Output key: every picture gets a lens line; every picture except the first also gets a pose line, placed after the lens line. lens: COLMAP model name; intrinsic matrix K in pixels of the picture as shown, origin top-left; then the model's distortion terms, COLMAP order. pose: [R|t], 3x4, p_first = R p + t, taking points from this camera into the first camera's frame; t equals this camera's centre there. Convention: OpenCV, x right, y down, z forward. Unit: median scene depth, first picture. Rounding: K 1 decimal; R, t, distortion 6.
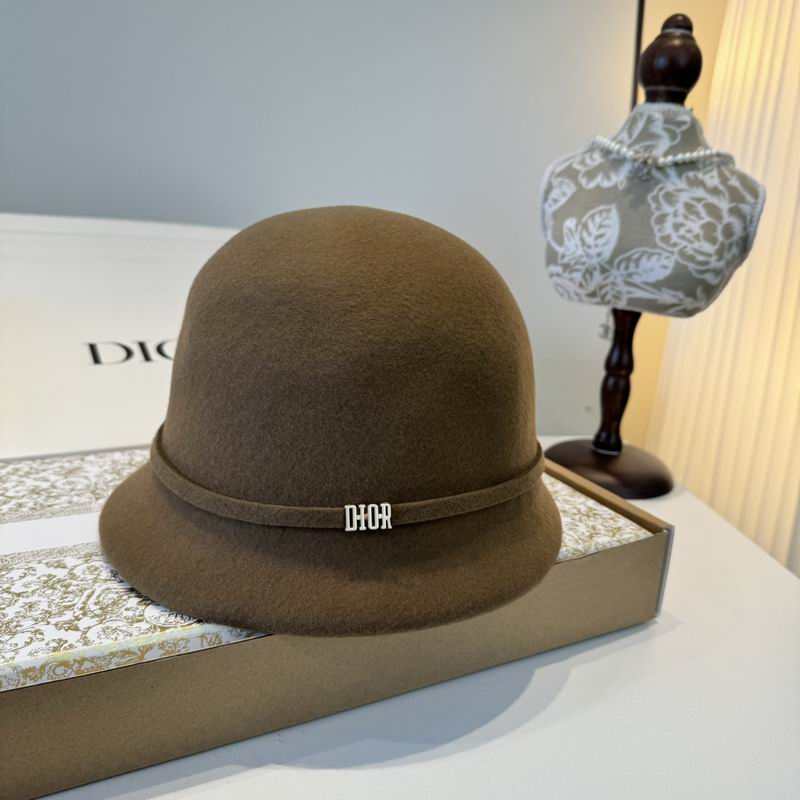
lens RADIAL K [[762.6, 0, 388.7], [0, 762.6, 385.6], [0, 0, 1]] dist [0.045008, -0.113049]
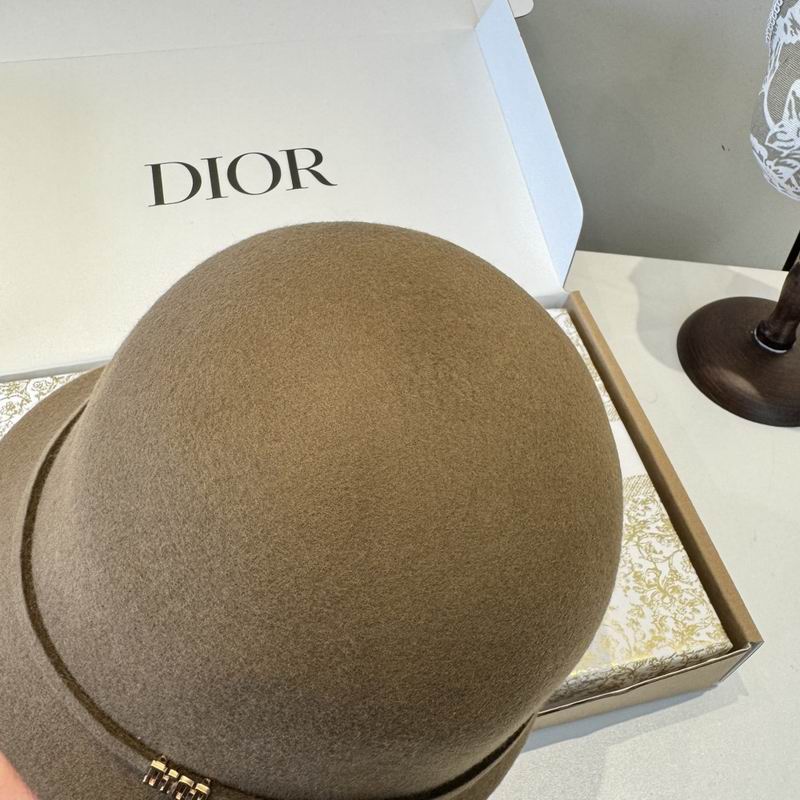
lens RADIAL K [[763.7, 0, 404.8], [0, 763.7, 354.7], [0, 0, 1]] dist [-0.003247, -0.004106]
pose [[0.966893, 0.172206, -0.188318, 0.089000], [-0.039049, 0.829126, 0.557696, -0.457327], [0.252177, -0.531878, 0.808401, 0.356804]]
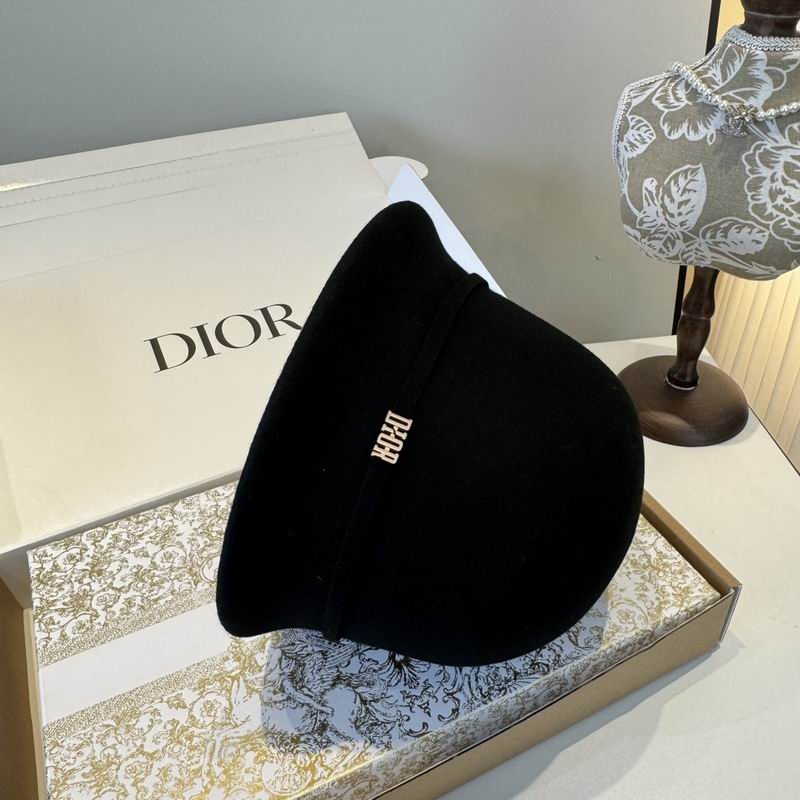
lens RADIAL K [[764.2, 0, 416.6], [0, 764.2, 366.7], [0, 0, 1]] dist [-0.005242, -0.002717]
pose [[0.995254, -0.063253, -0.073950, 0.025381], [0.086296, 0.924889, 0.370314, -0.453682], [0.044972, -0.374938, 0.925958, 0.116651]]
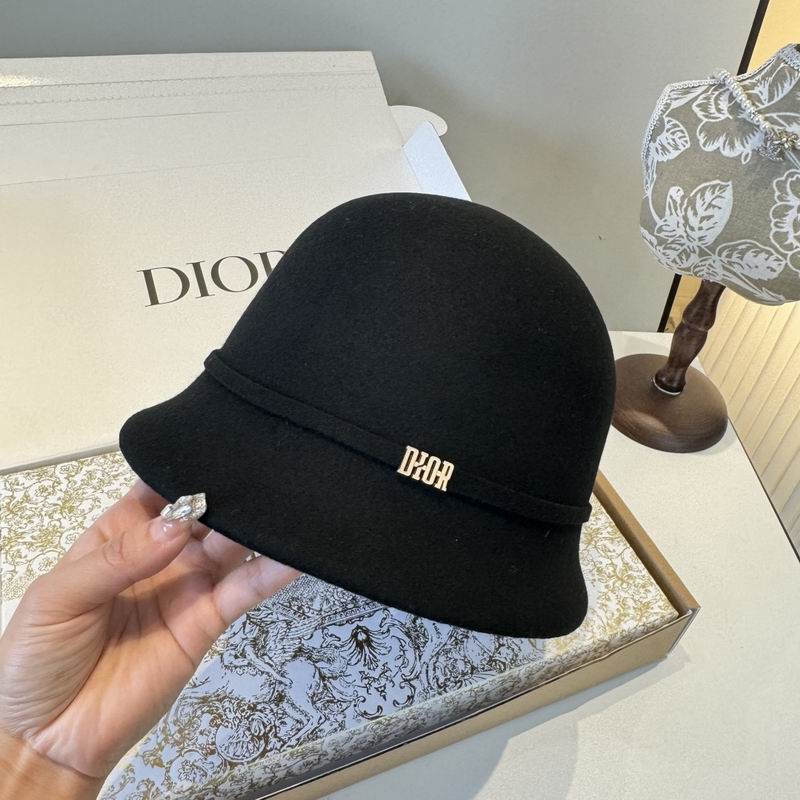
lens RADIAL K [[763.3, 0, 412.1], [0, 763.3, 359.3], [0, 0, 1]] dist [-0.000406, -0.008897]
pose [[0.995742, 0.083209, -0.039666, -0.012726], [-0.056501, 0.890933, 0.450605, -0.515473], [0.072834, -0.446446, 0.891842, 0.155582]]
